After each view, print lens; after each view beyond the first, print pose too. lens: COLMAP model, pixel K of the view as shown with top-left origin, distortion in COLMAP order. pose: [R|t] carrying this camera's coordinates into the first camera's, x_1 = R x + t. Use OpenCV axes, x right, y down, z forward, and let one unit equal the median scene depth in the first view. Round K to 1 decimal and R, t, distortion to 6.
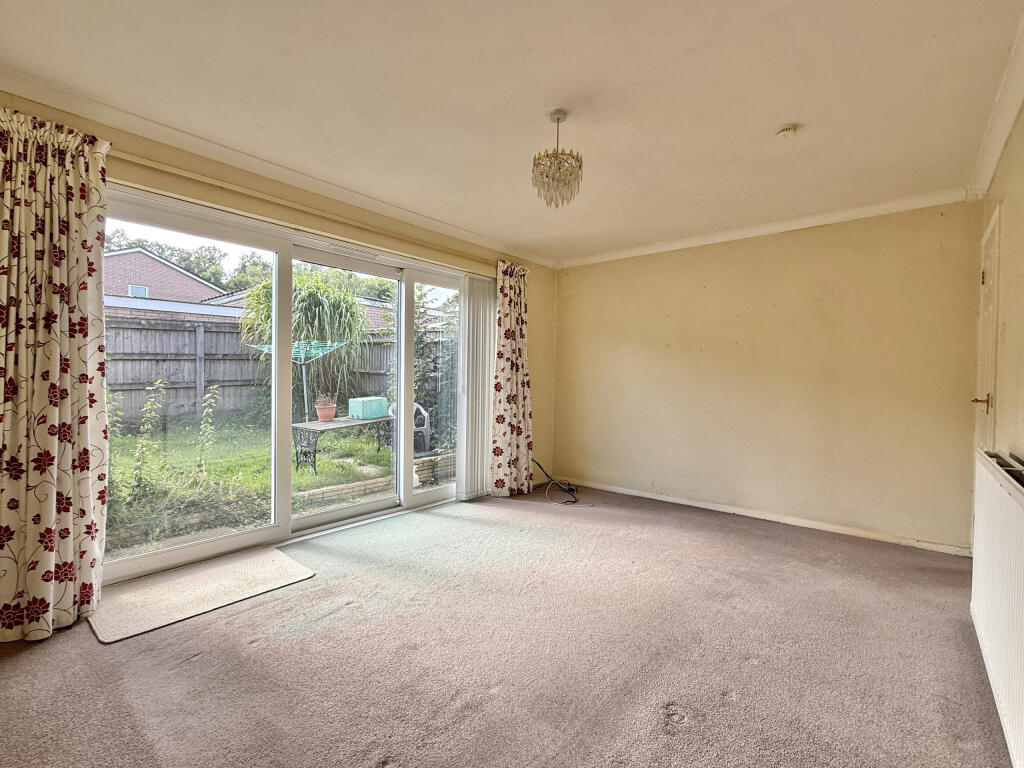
lens RADIAL K [[479.2, 0, 511.4], [0, 479.2, 386.0], [0, 0, 1]] dist [0.000642, -0.000633]
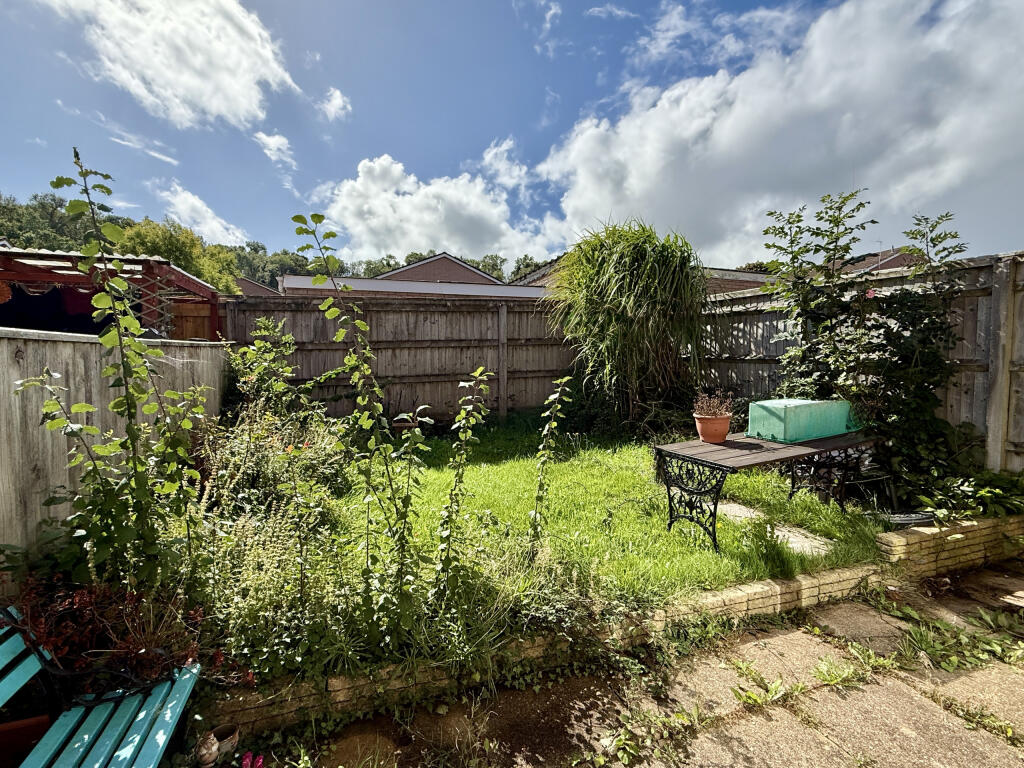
lens RADIAL K [[479.2, 0, 511.4], [0, 479.2, 386.0], [0, 0, 1]] dist [0.000642, -0.000633]
pose [[0.867141, 0.011979, -0.497919, -0.308807], [-0.002821, 0.999813, 0.019142, -0.001179], [0.498055, -0.015194, 0.867012, 0.395213]]
